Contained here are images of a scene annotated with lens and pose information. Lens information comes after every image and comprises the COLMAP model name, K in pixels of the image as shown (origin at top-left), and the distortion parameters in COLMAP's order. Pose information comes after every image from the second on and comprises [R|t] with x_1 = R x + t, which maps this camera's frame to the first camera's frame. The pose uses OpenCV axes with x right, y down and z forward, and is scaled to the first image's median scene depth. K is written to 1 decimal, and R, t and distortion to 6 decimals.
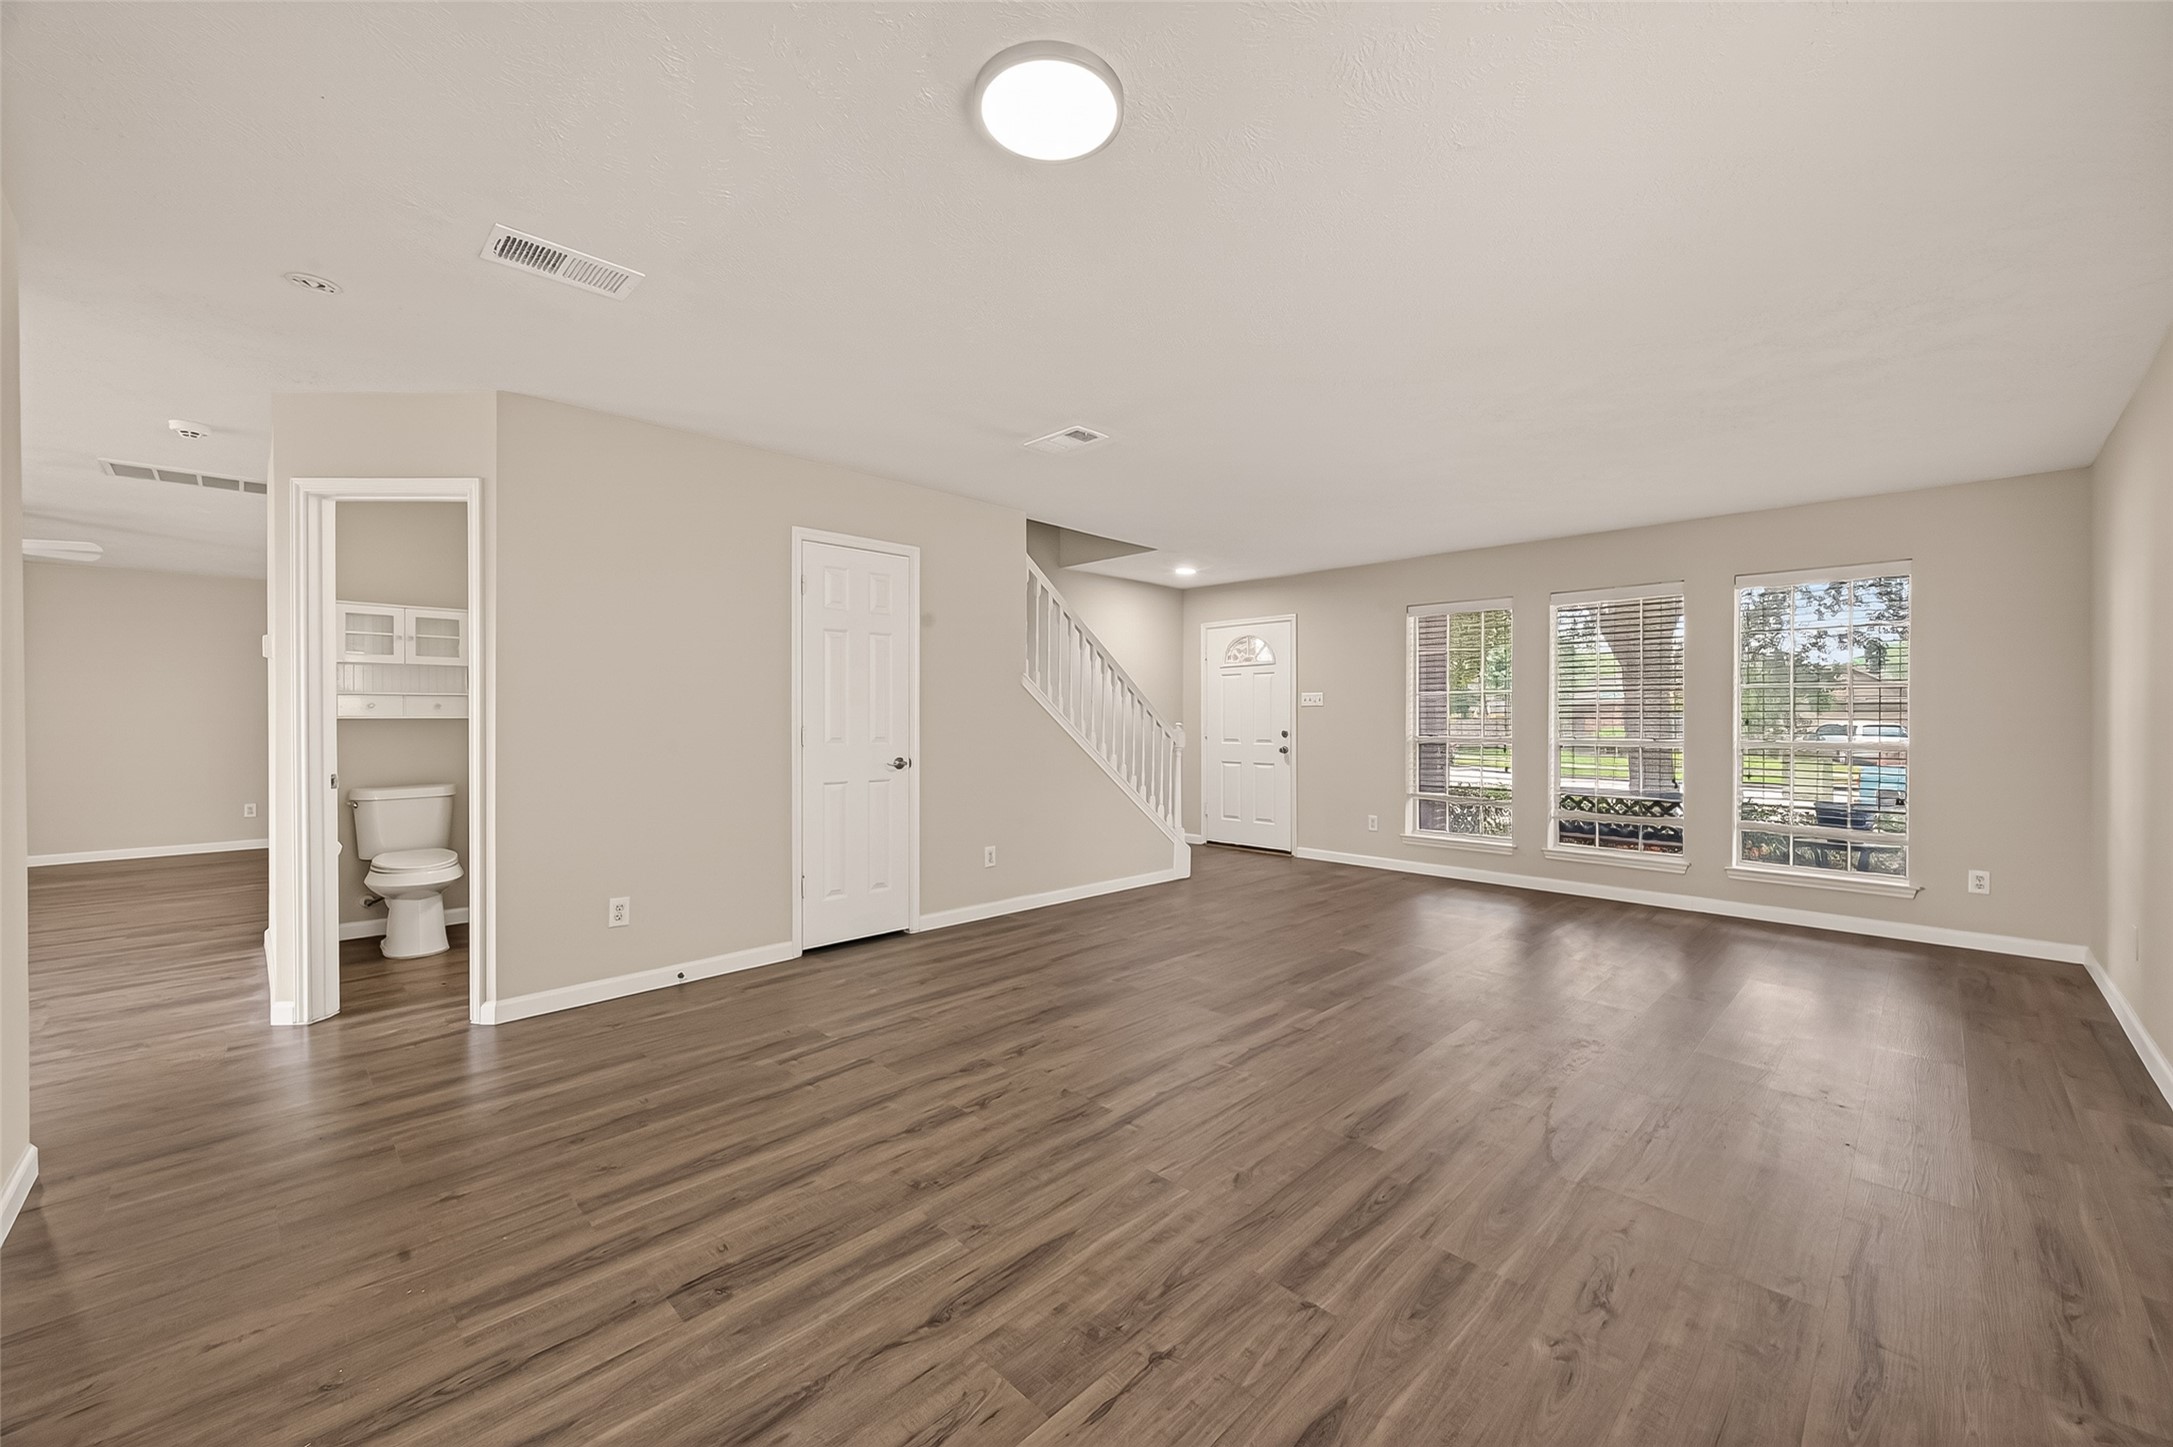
lens RADIAL K [[845.7, 0, 1090.4], [0, 845.7, 720.8], [0, 0, 1]] dist [0.018872, 0.000155]
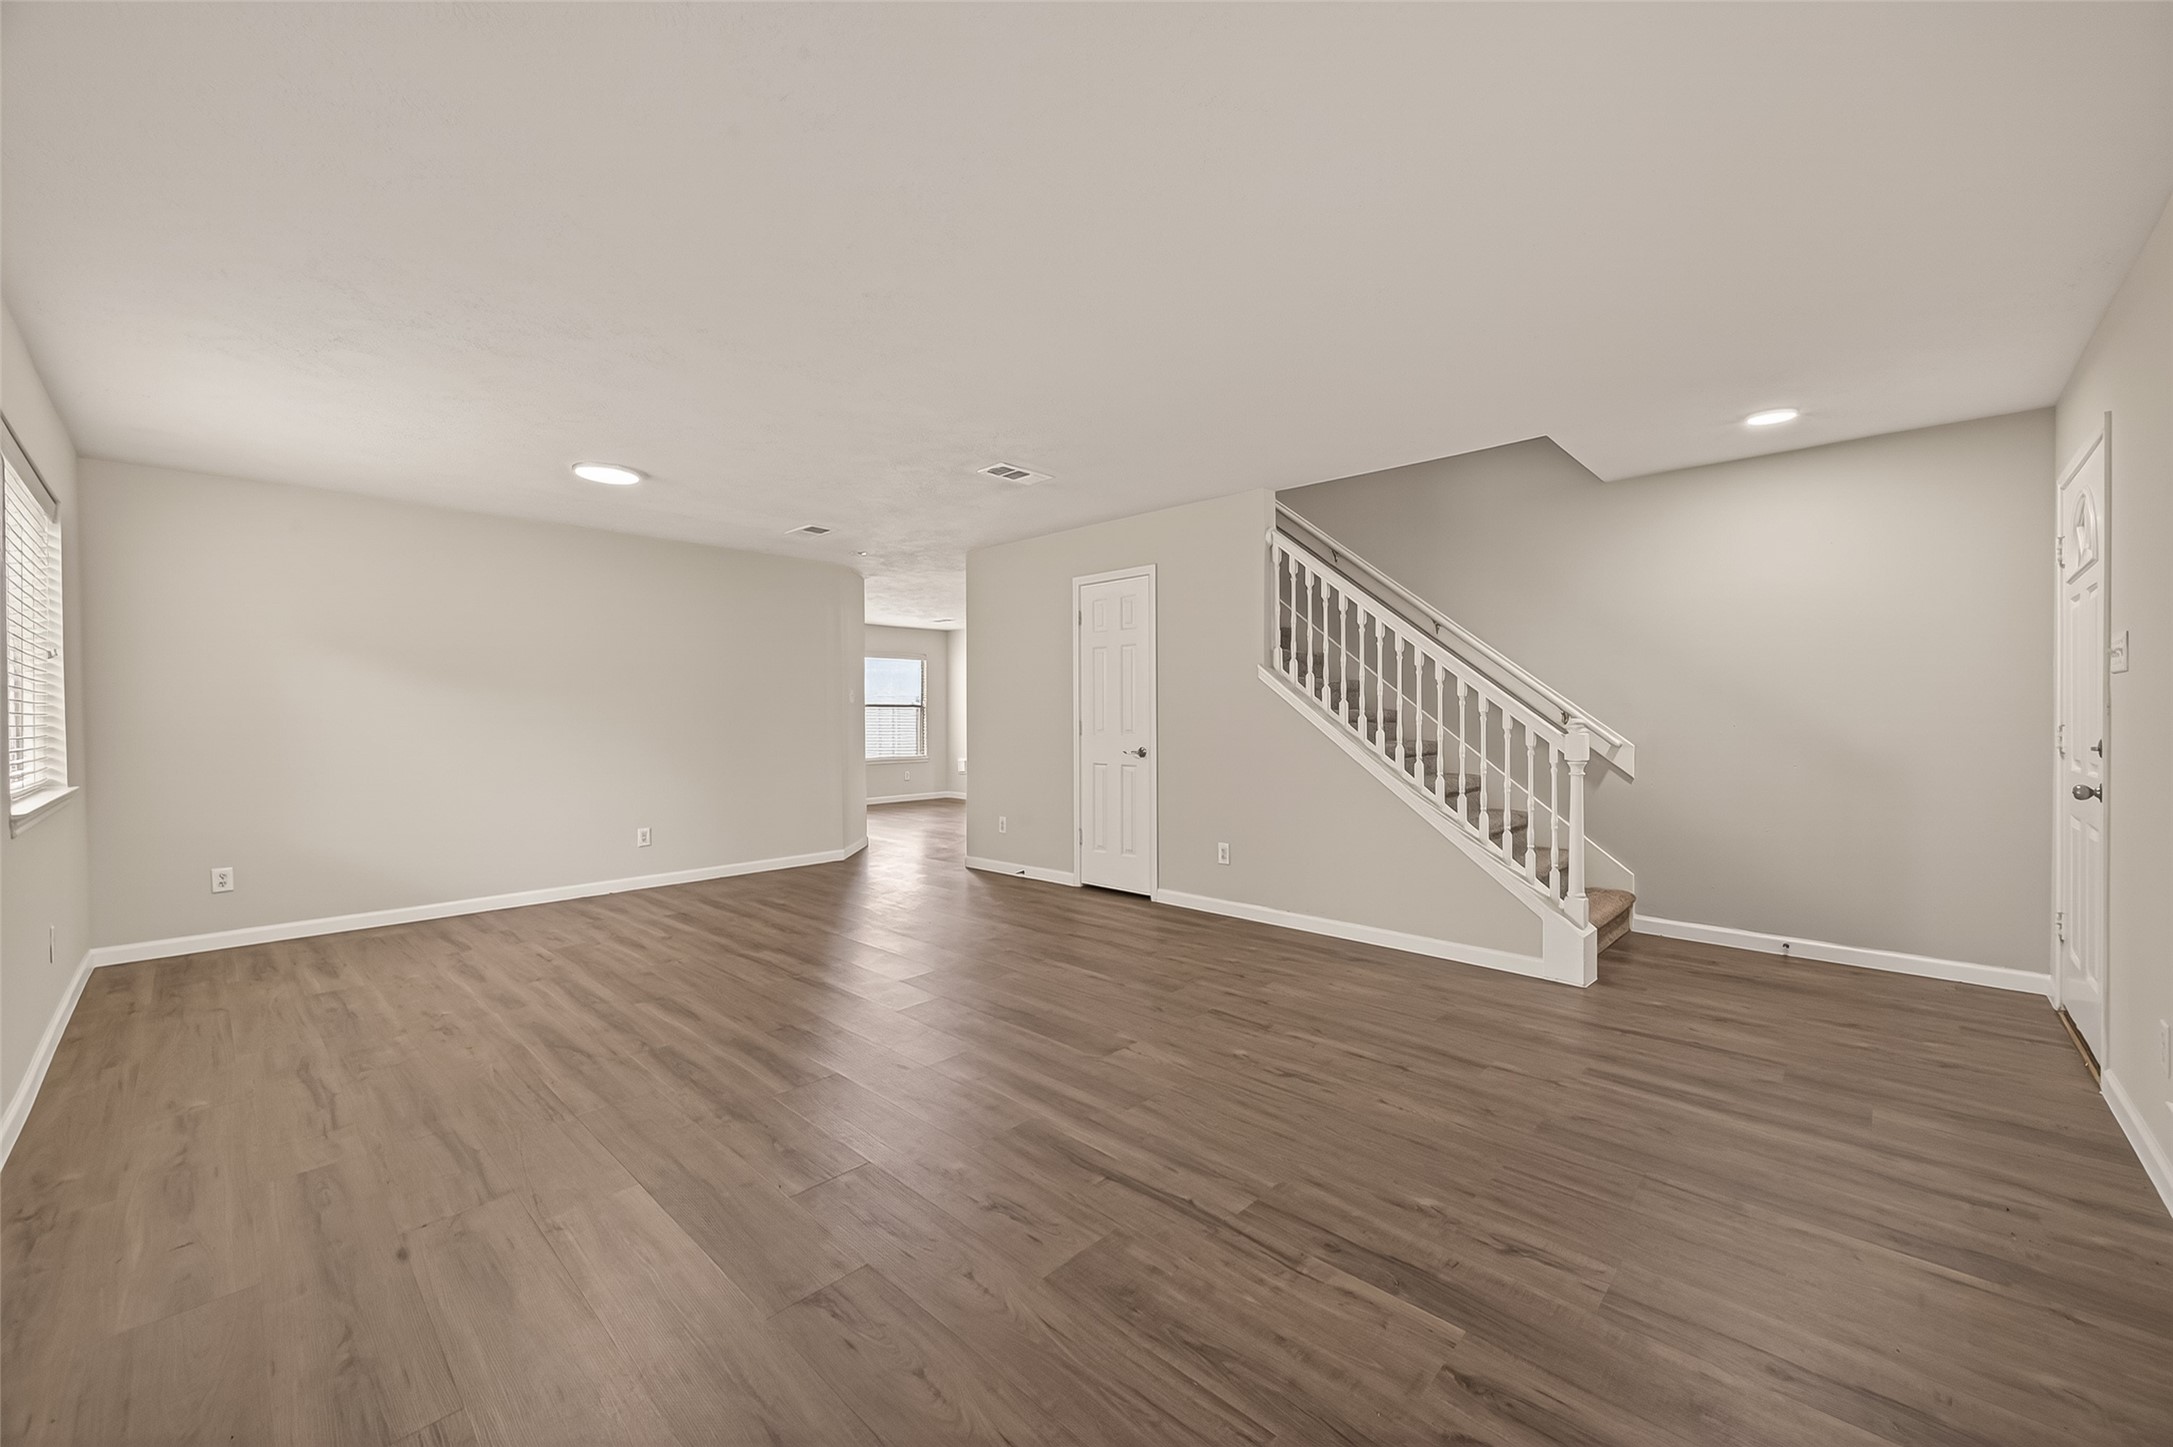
lens RADIAL K [[845.7, 0, 1090.4], [0, 845.7, 720.8], [0, 0, 1]] dist [0.018872, 0.000155]
pose [[0.022892, 0.003373, -0.999732, 1.314029], [0.001270, 0.999993, 0.003403, 0.002307], [0.999737, -0.001348, 0.022888, 1.251016]]
